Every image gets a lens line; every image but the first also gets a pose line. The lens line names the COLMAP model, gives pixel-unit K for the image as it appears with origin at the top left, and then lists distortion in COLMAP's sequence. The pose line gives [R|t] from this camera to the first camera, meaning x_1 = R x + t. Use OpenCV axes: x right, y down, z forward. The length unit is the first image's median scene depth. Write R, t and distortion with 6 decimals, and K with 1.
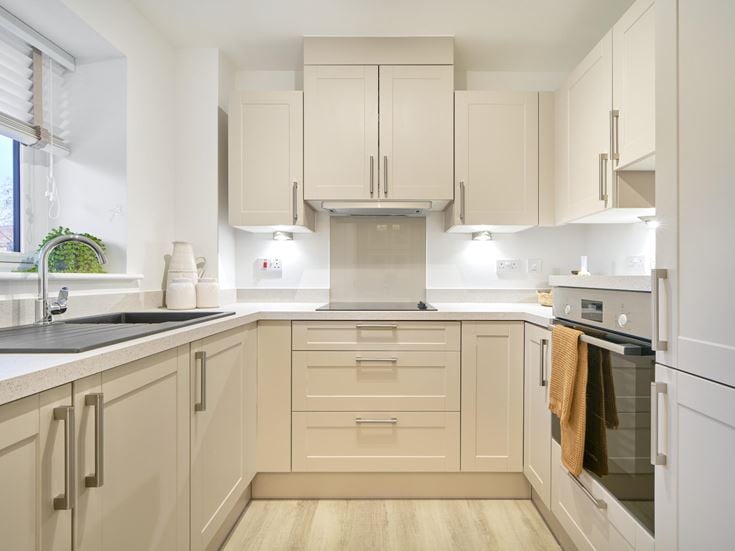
lens RADIAL K [[301.8, 0, 367.5], [0, 301.8, 275.5], [0, 0, 1]] dist [-0.028926, -0.009126]
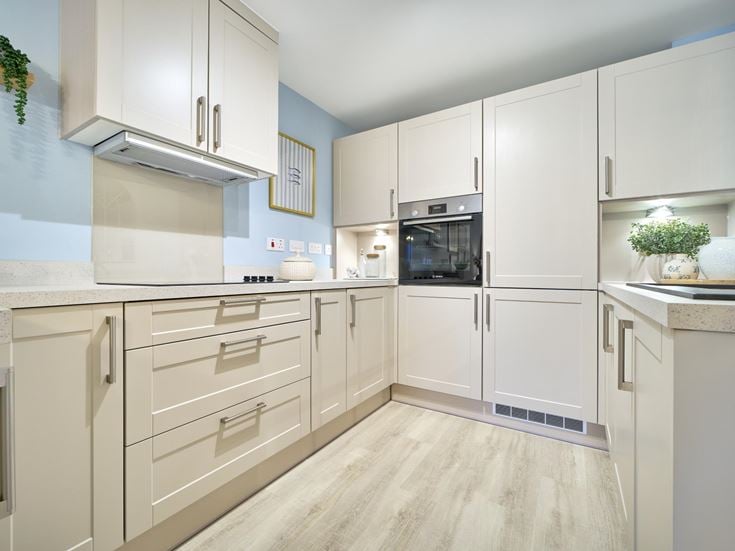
lens RADIAL K [[332.1, 0, 367.5], [0, 332.1, 275.5], [0, 0, 1]] dist [-0.001164, -0.000271]
pose [[0.538349, -0.003846, 0.842713, -0.566452], [0.000977, 0.999992, 0.003940, 0.090947], [-0.842722, -0.001297, 0.538348, 0.193499]]
